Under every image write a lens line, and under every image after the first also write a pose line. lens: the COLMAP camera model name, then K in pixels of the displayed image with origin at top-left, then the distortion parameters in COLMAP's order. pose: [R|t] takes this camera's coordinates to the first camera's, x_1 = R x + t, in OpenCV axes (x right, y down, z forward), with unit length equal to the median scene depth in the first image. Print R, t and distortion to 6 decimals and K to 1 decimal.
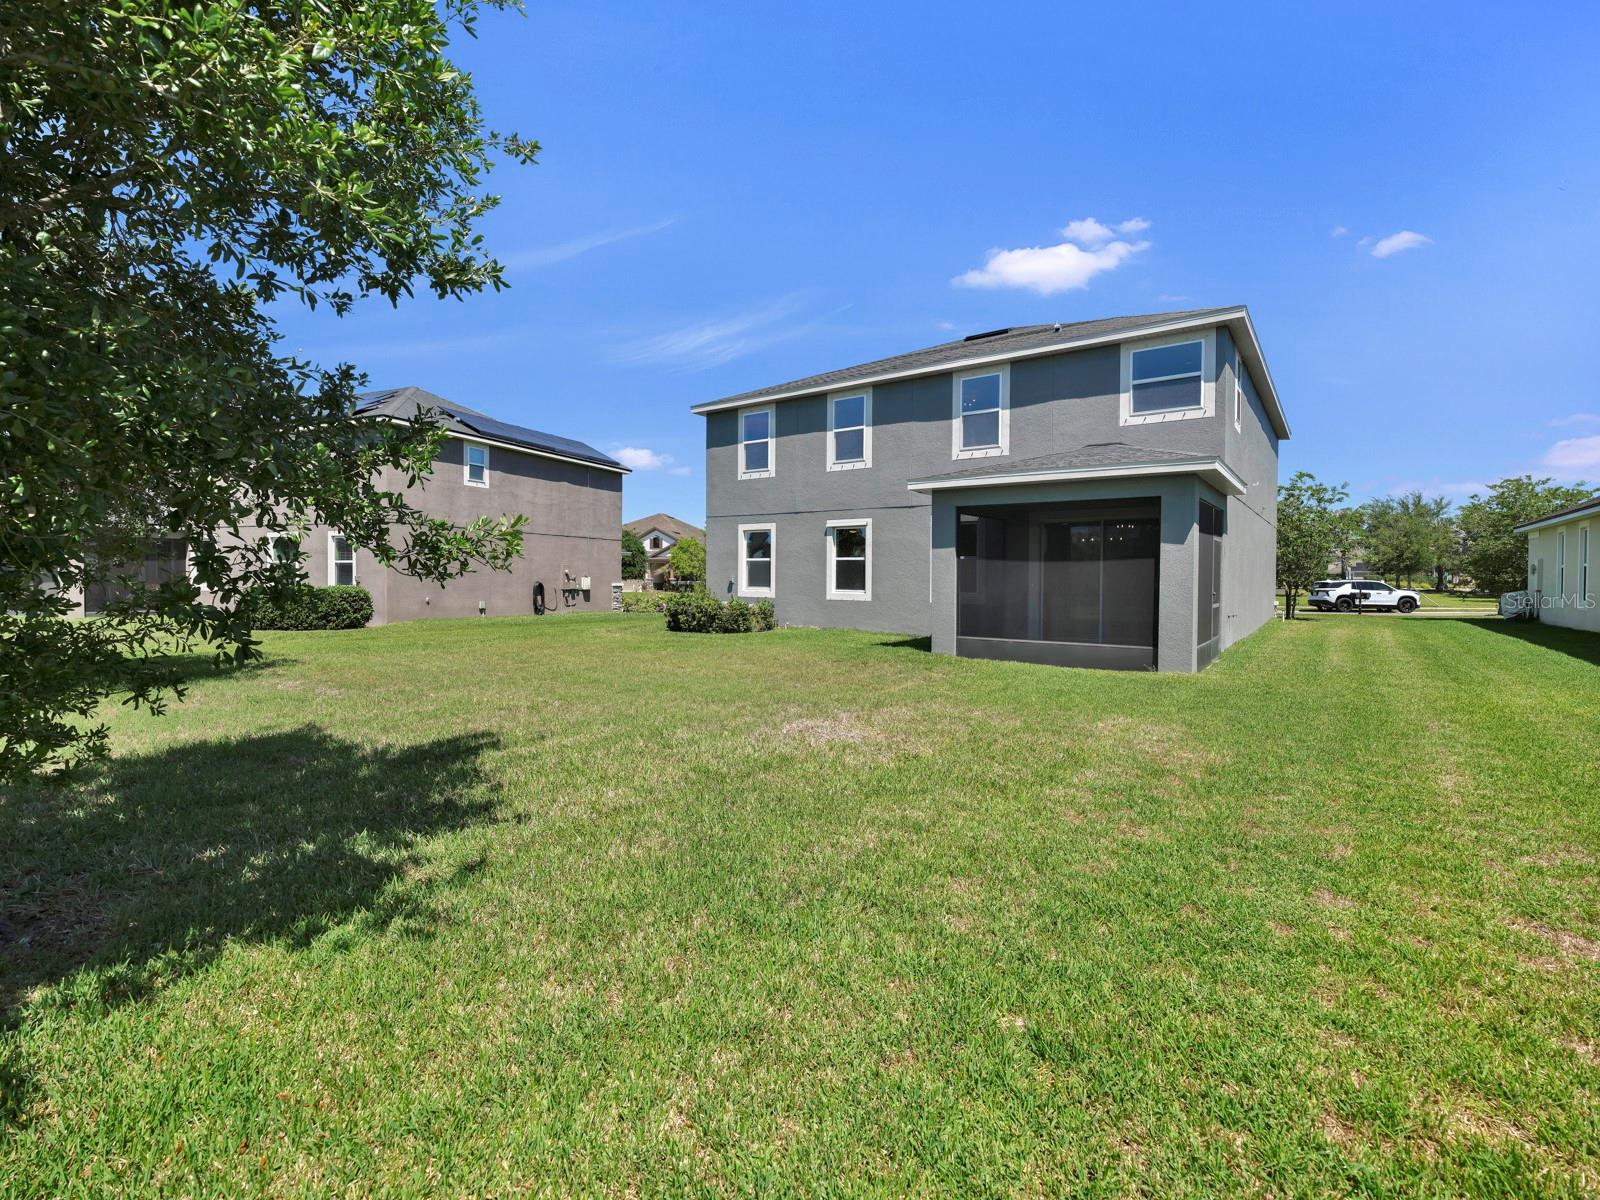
lens RADIAL K [[751.2, 0, 800.4], [0, 751.2, 592.0], [0, 0, 1]] dist [0.003922, 0.000096]
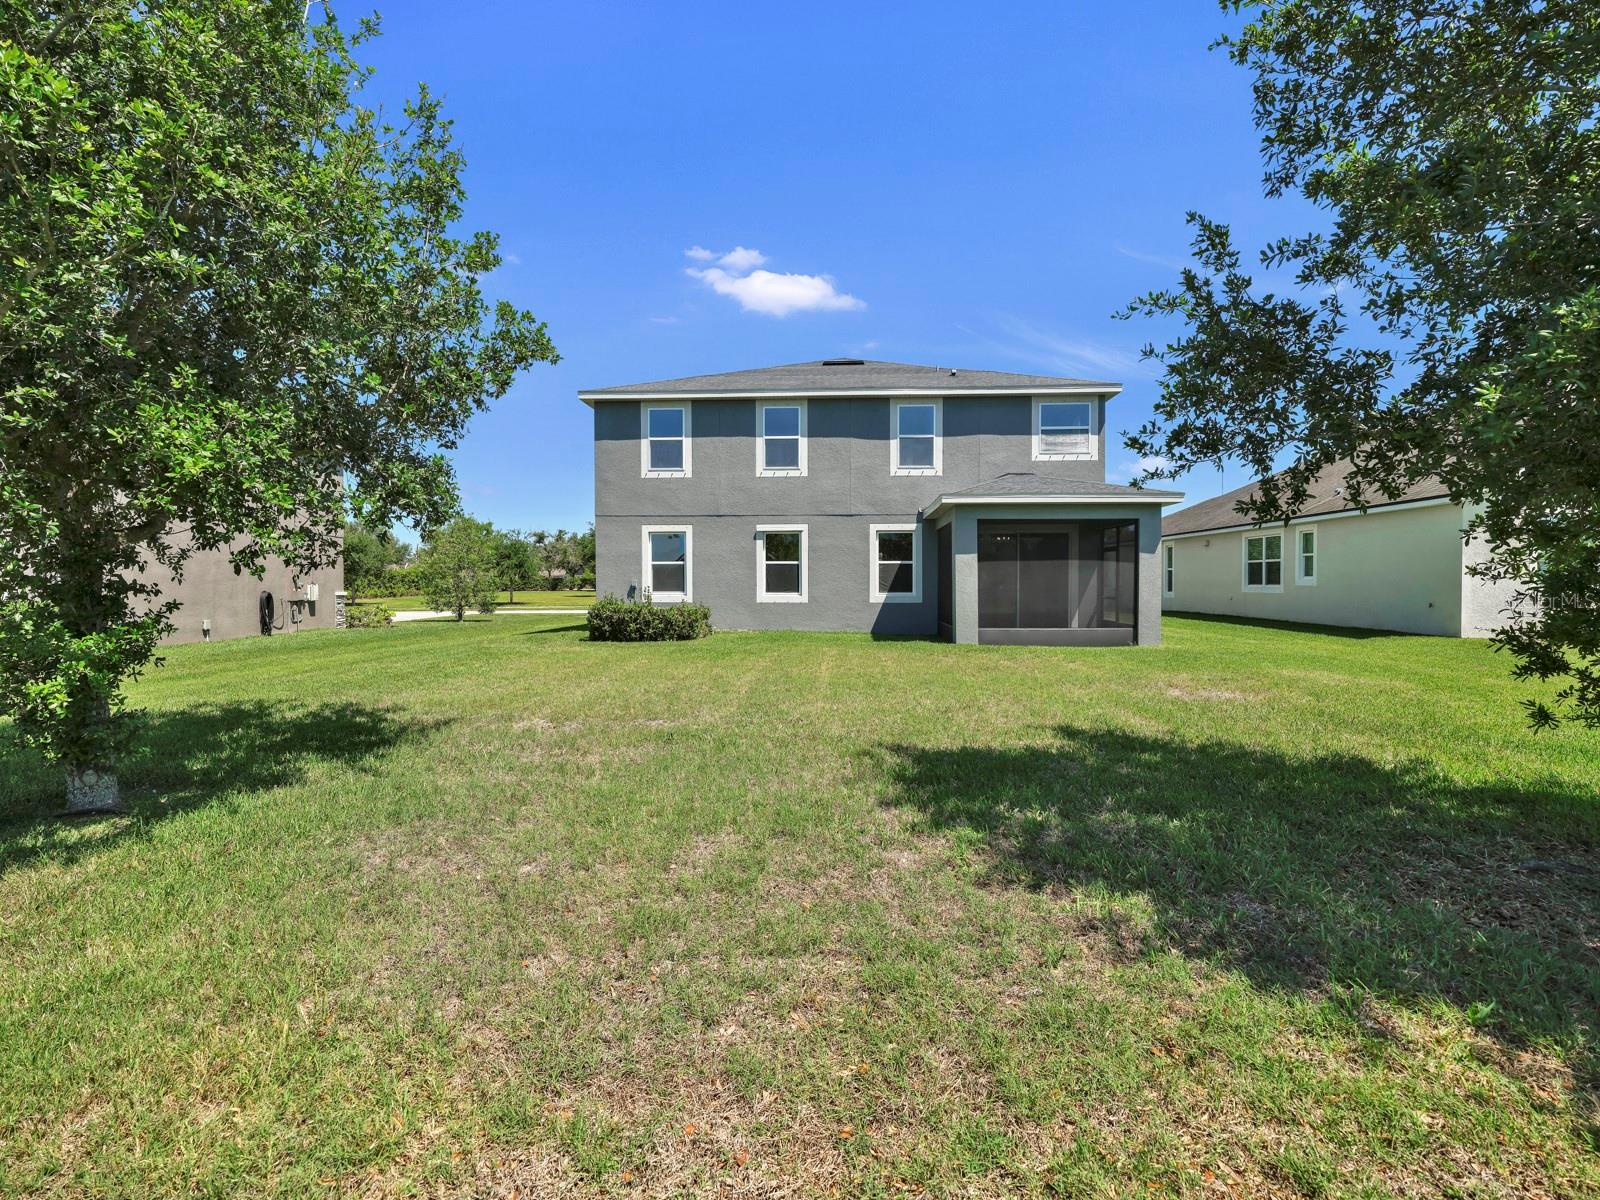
lens RADIAL K [[643.0, 0, 797.1], [0, 643.0, 598.9], [0, 0, 1]] dist [-0.003872, -0.000021]
pose [[0.825490, -0.020042, 0.564061, -0.414744], [0.019729, 0.999783, 0.006650, 0.000608], [-0.564072, 0.005639, 0.825707, 0.250490]]
